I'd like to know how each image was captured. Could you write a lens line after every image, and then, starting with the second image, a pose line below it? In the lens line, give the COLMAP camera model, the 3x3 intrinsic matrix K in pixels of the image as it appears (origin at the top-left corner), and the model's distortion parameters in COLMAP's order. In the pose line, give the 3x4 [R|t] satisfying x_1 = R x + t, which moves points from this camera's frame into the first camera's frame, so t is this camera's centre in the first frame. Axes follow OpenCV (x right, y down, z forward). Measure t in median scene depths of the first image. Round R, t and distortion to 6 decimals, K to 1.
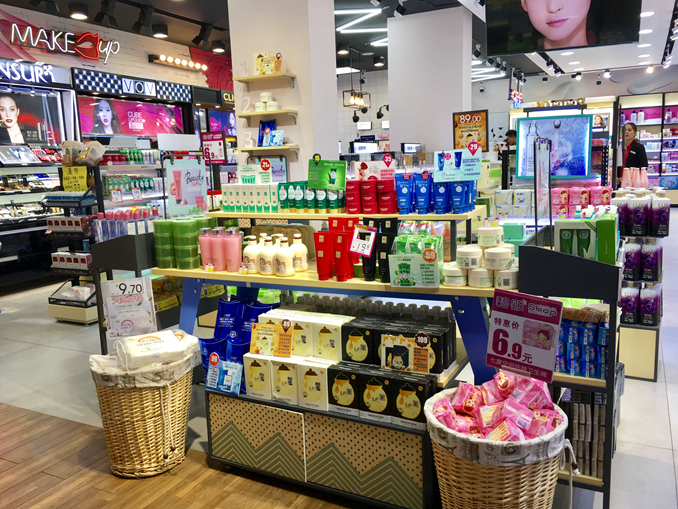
lens RADIAL K [[576.9, 0, 339.4], [0, 576.9, 252.7], [0, 0, 1]] dist [0.031763, -0.015876]
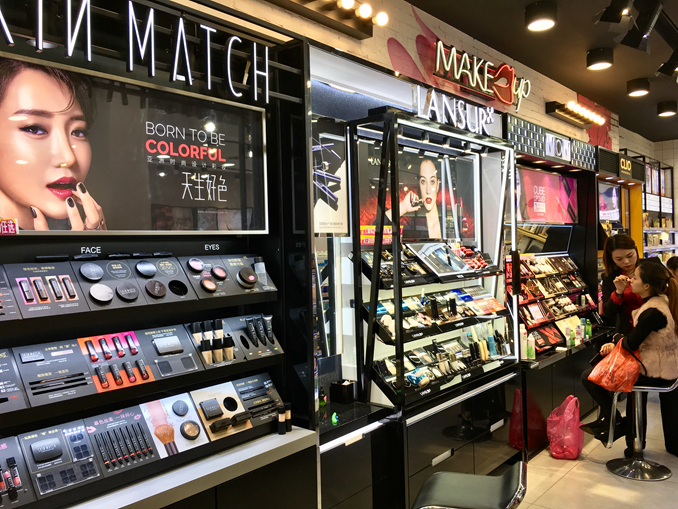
lens RADIAL K [[576.9, 0, 343.9], [0, 576.9, 252.5], [0, 0, 1]] dist [0.031763, -0.015876]
pose [[0.972670, 0.004498, -0.232147, -0.952975], [-0.038411, 0.989154, -0.141771, -0.167339], [0.228992, 0.146813, 0.962293, 0.808242]]
